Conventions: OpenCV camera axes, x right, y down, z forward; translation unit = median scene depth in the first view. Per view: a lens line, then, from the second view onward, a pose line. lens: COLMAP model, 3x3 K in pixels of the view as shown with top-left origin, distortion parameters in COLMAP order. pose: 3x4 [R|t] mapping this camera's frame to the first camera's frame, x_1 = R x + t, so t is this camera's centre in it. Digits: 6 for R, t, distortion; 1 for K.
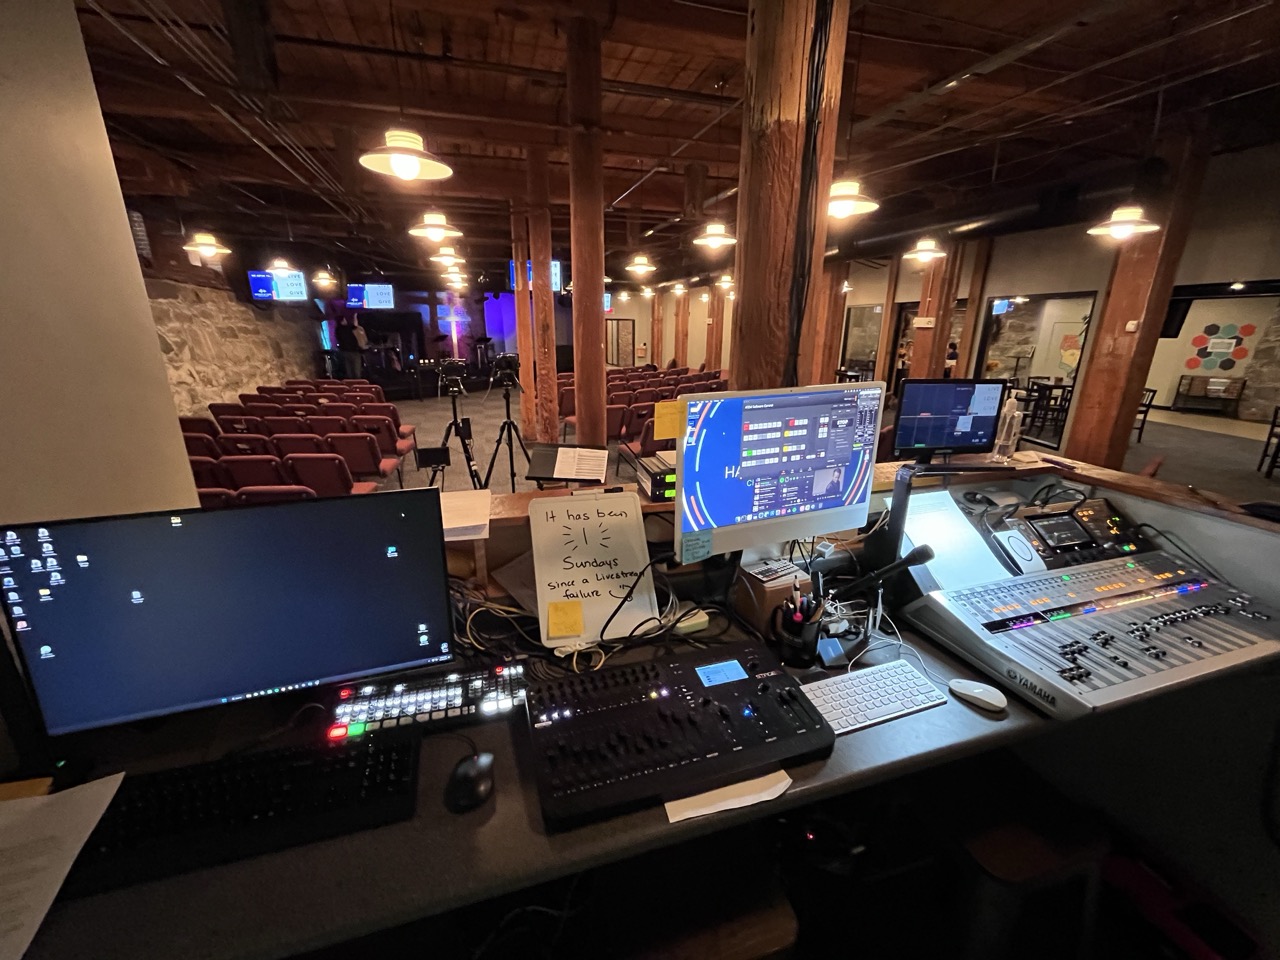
lens RADIAL K [[519.8, 0, 638.2], [0, 519.8, 478.8], [0, 0, 1]] dist [-0.007048, 0.000797]
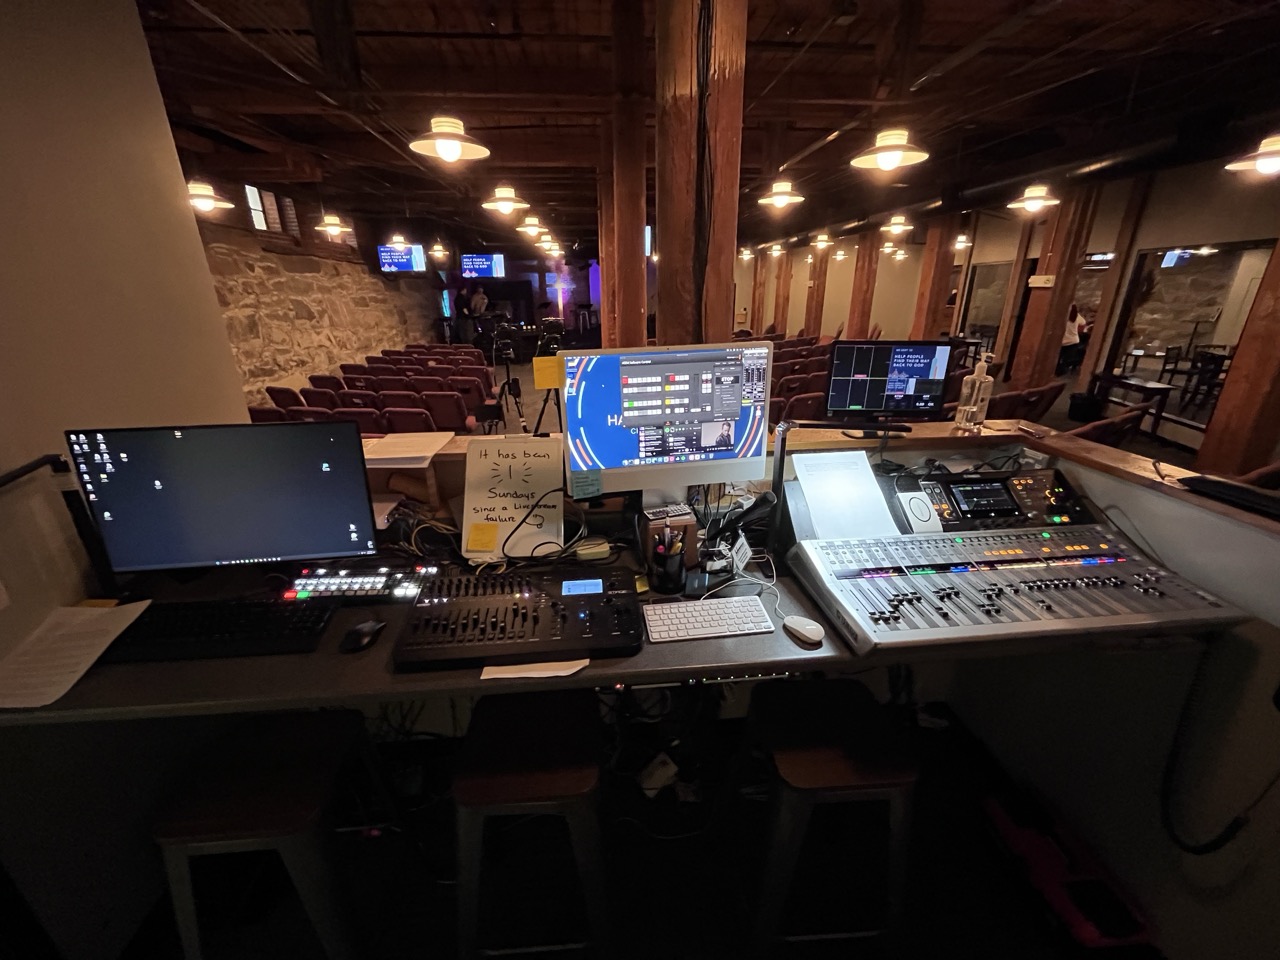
lens RADIAL K [[519.8, 0, 638.2], [0, 519.8, 478.8], [0, 0, 1]] dist [-0.007048, 0.000797]
pose [[0.978351, 0.055876, -0.199266, 0.407738], [-0.043661, 0.996918, 0.065182, 0.033664], [0.202294, -0.055070, 0.977775, -0.103393]]
